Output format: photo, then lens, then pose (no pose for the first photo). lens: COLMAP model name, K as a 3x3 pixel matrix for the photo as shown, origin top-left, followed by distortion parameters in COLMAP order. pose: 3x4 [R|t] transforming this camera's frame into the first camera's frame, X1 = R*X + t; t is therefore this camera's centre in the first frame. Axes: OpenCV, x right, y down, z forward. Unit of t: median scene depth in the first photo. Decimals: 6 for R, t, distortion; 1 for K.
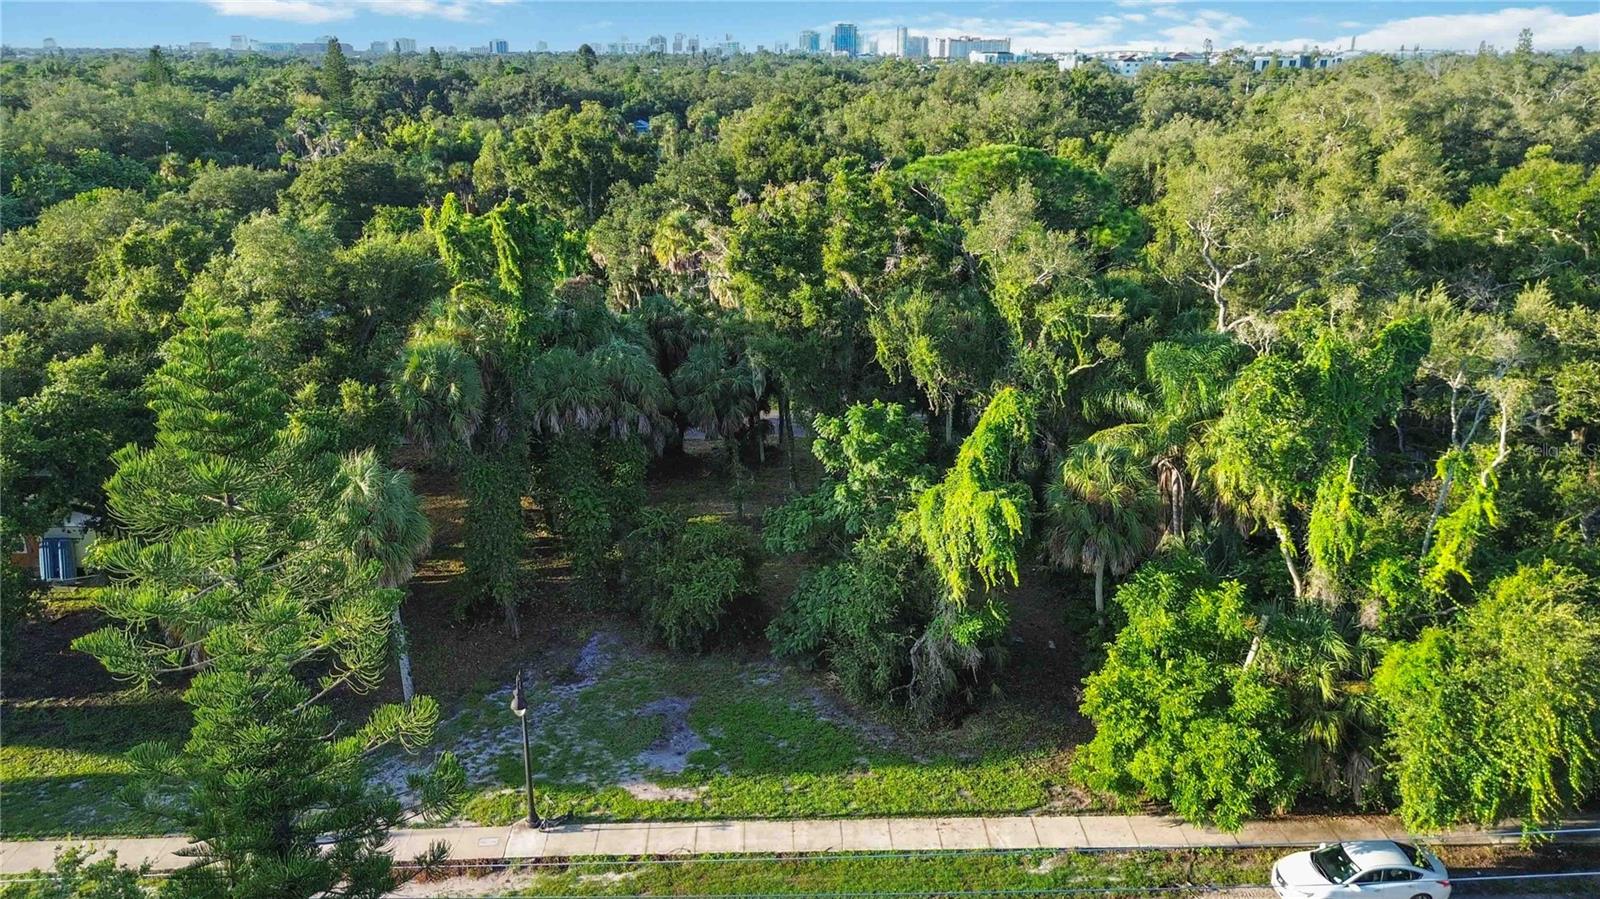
lens RADIAL K [[1174.0, 0, 800.0], [0, 1174.0, 449.5], [0, 0, 1]] dist [0.046163, -0.001515]
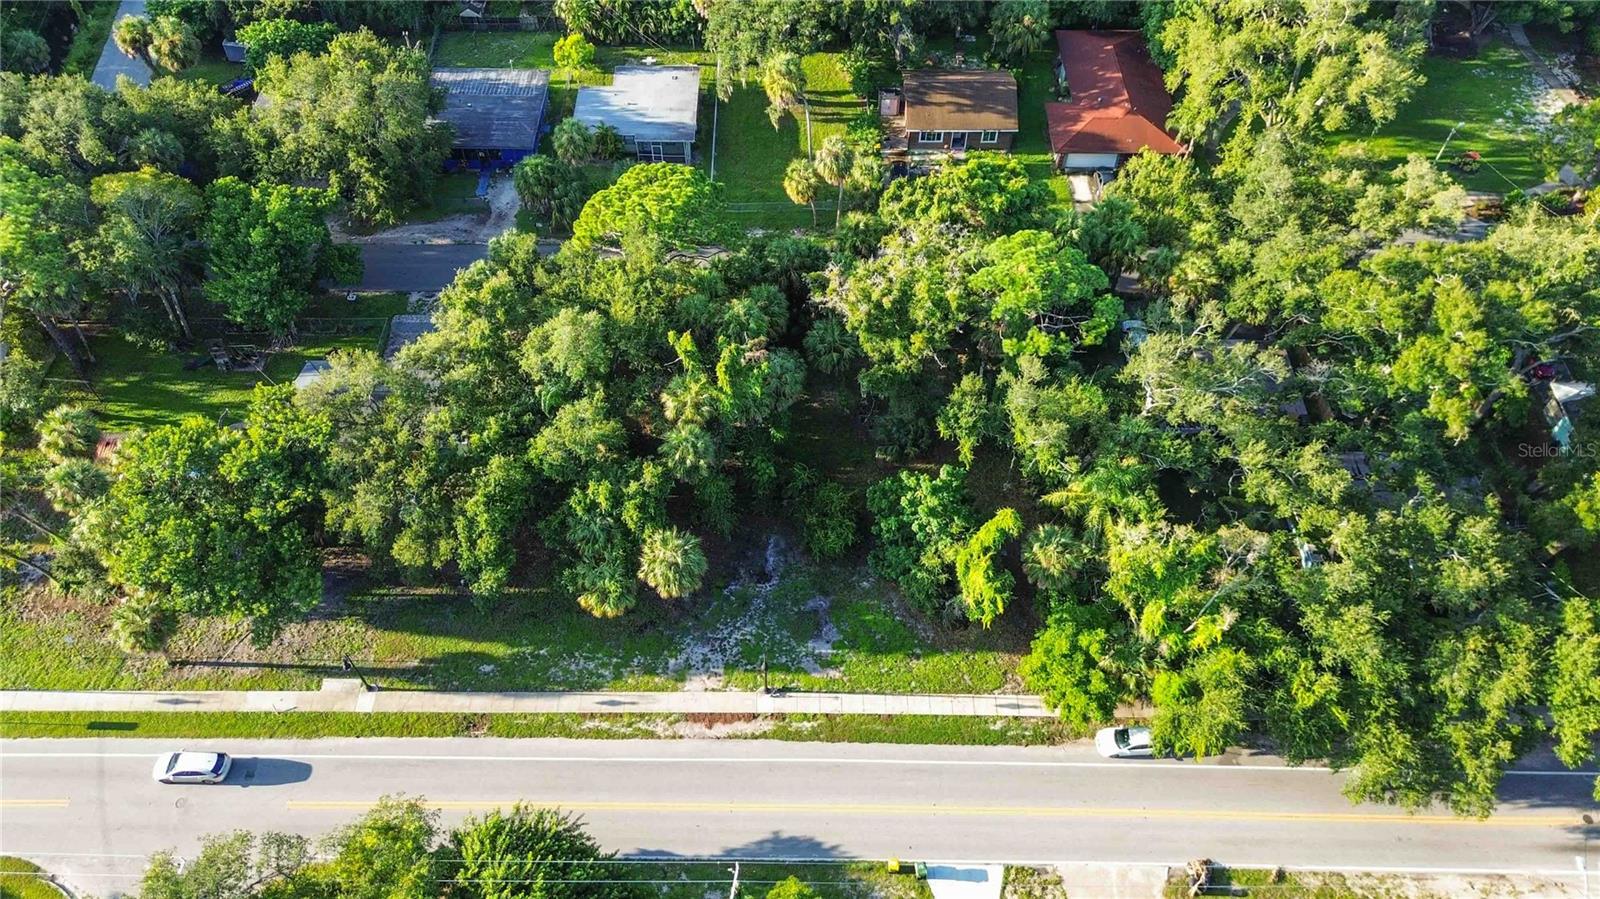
lens RADIAL K [[1135.6, 0, 800.0], [0, 1135.6, 449.5], [0, 0, 1]] dist [0.061771, -0.051205]
pose [[0.999677, 0.024899, -0.005161, -0.161617], [-0.017856, 0.831883, 0.554663, -1.210802], [0.018104, -0.554391, 0.832059, -0.495671]]
